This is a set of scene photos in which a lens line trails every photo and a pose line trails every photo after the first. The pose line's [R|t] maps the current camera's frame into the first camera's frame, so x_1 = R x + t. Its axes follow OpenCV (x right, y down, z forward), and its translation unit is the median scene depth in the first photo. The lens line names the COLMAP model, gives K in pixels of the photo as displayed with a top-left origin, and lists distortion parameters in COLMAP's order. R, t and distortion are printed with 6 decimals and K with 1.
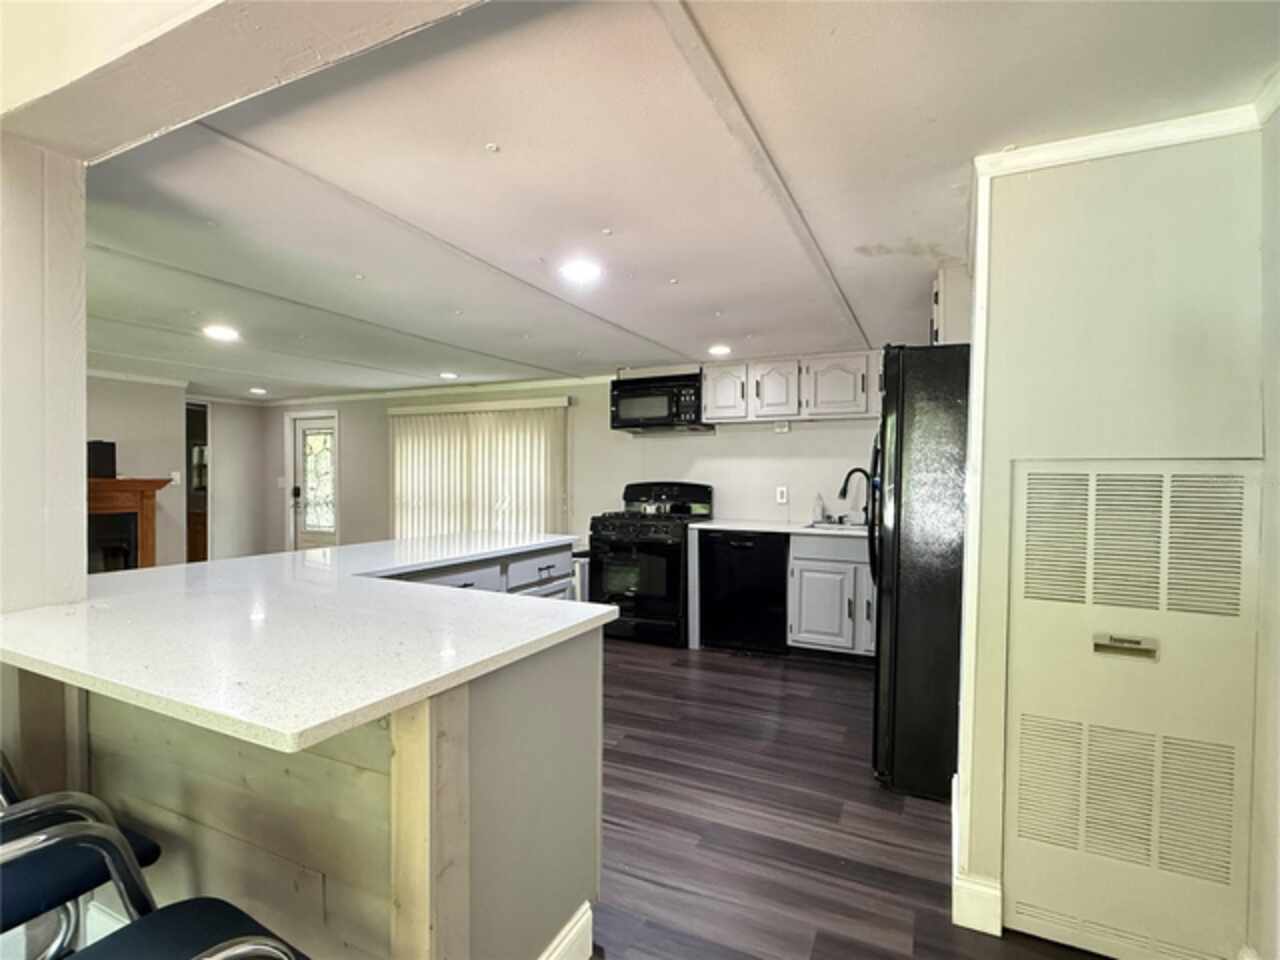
lens RADIAL K [[623.4, 0, 637.3], [0, 623.4, 482.2], [0, 0, 1]] dist [-0.001189, -0.000160]
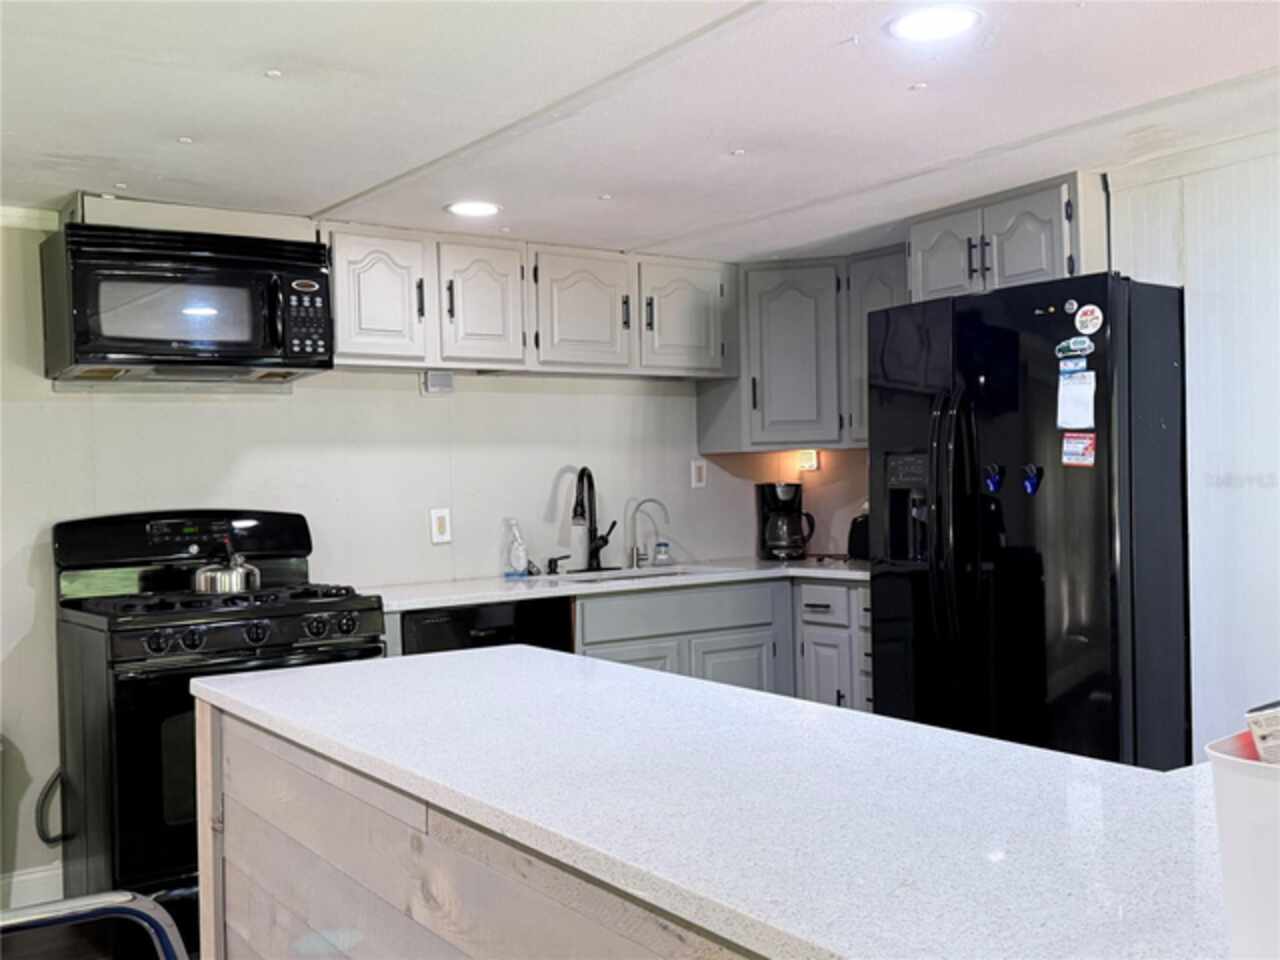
lens RADIAL K [[1246.4, 0, 640.0], [0, 1246.4, 480.0], [0, 0, 1]] dist [0.190047, -0.440180]
pose [[0.478430, -0.019969, 0.877898, -0.570274], [0.038593, 0.999254, 0.001697, -0.010815], [-0.877277, 0.033069, 0.478844, 0.433220]]
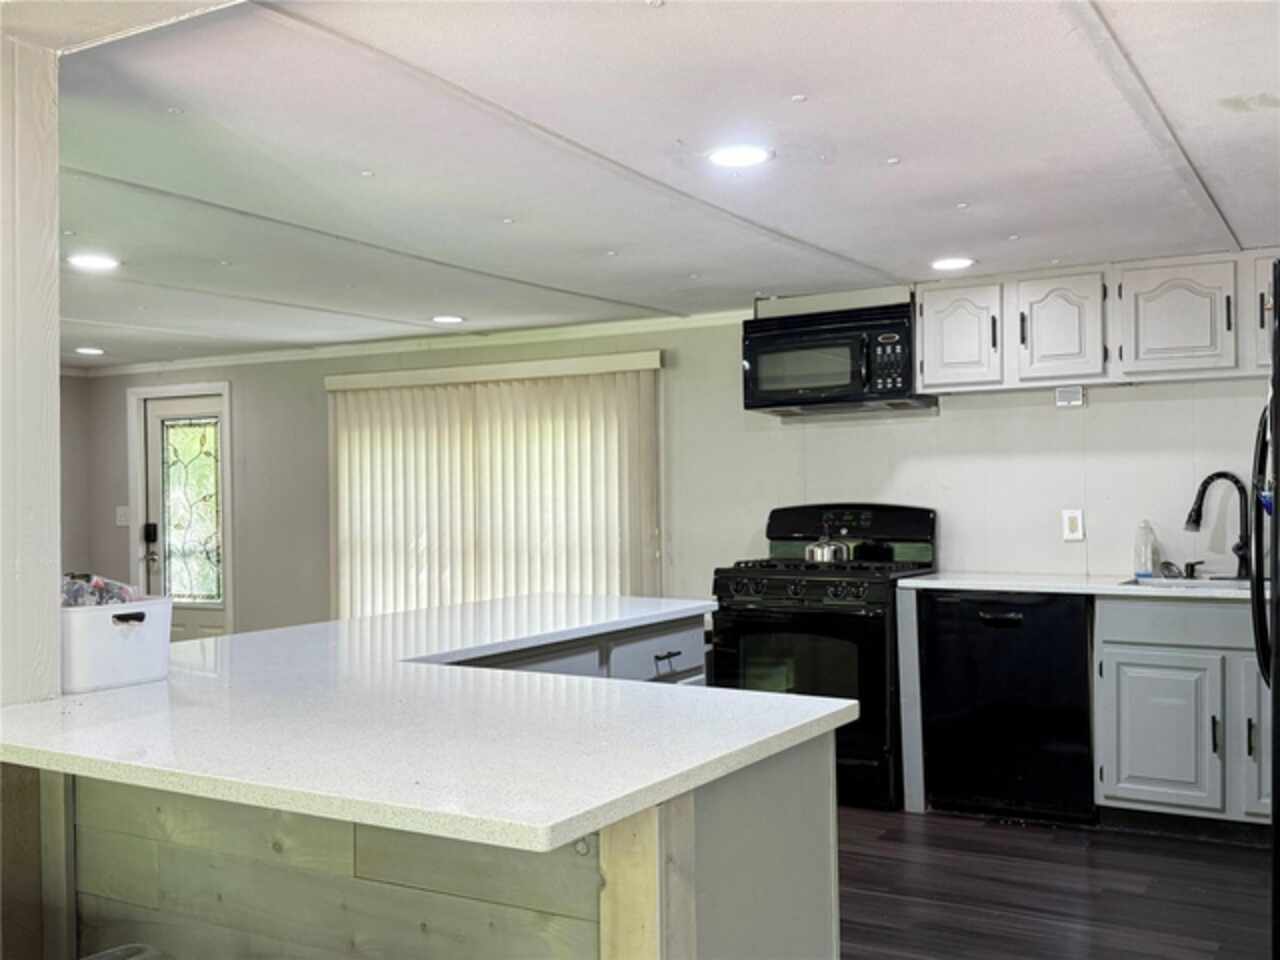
lens RADIAL K [[1246.4, 0, 640.0], [0, 1246.4, 480.0], [0, 0, 1]] dist [0.190047, -0.440180]
pose [[0.996810, -0.018119, -0.077729, -0.055293], [0.016596, 0.999658, -0.020197, -0.002103], [0.078068, 0.018843, 0.996770, -0.117198]]
